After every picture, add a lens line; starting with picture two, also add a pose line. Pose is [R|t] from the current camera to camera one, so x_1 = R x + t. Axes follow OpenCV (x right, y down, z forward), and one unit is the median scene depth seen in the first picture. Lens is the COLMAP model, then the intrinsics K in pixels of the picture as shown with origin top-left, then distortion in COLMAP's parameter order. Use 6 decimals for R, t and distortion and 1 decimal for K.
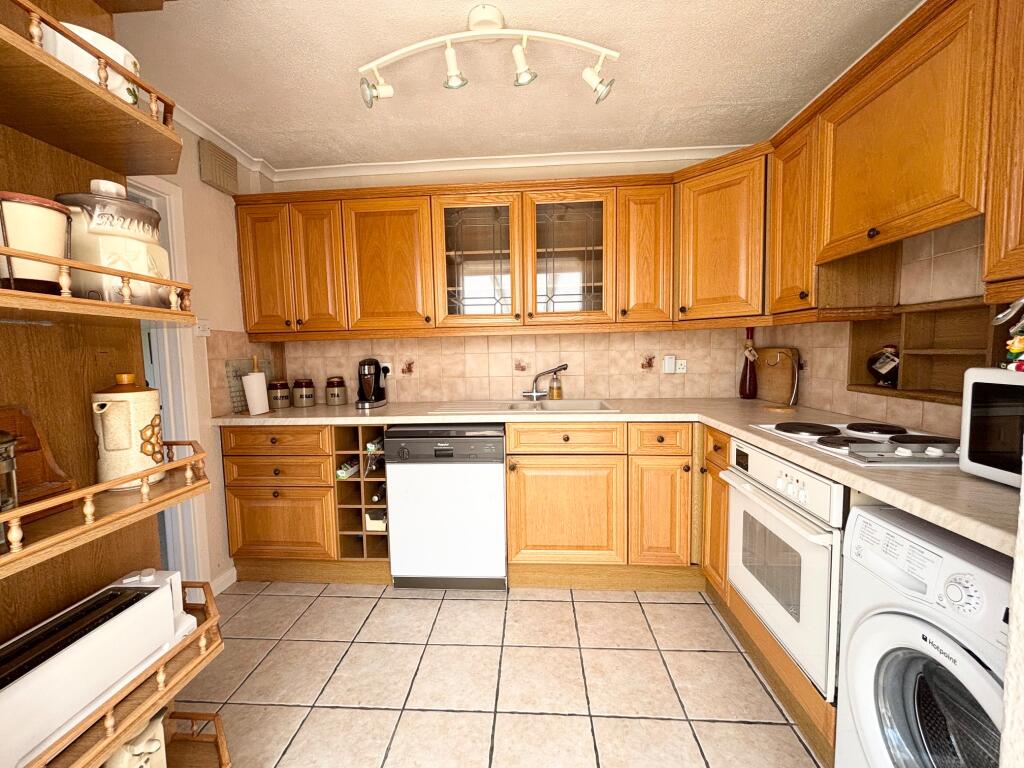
lens RADIAL K [[411.4, 0, 508.7], [0, 411.4, 381.6], [0, 0, 1]] dist [0.002415, -0.000018]
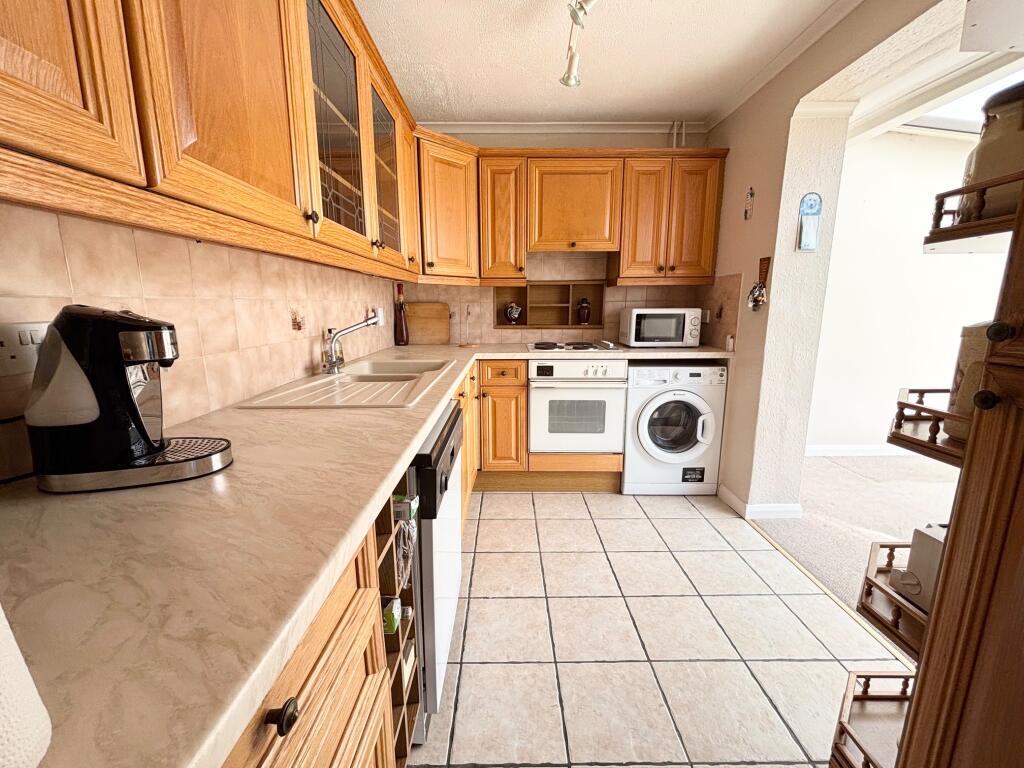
lens RADIAL K [[411.4, 0, 508.7], [0, 411.4, 381.6], [0, 0, 1]] dist [0.002415, -0.000018]
pose [[-0.055254, -0.162622, 0.985140, -0.815515], [0.080014, 0.982753, 0.166715, -0.038484], [-0.995261, 0.088037, -0.041289, 0.975348]]
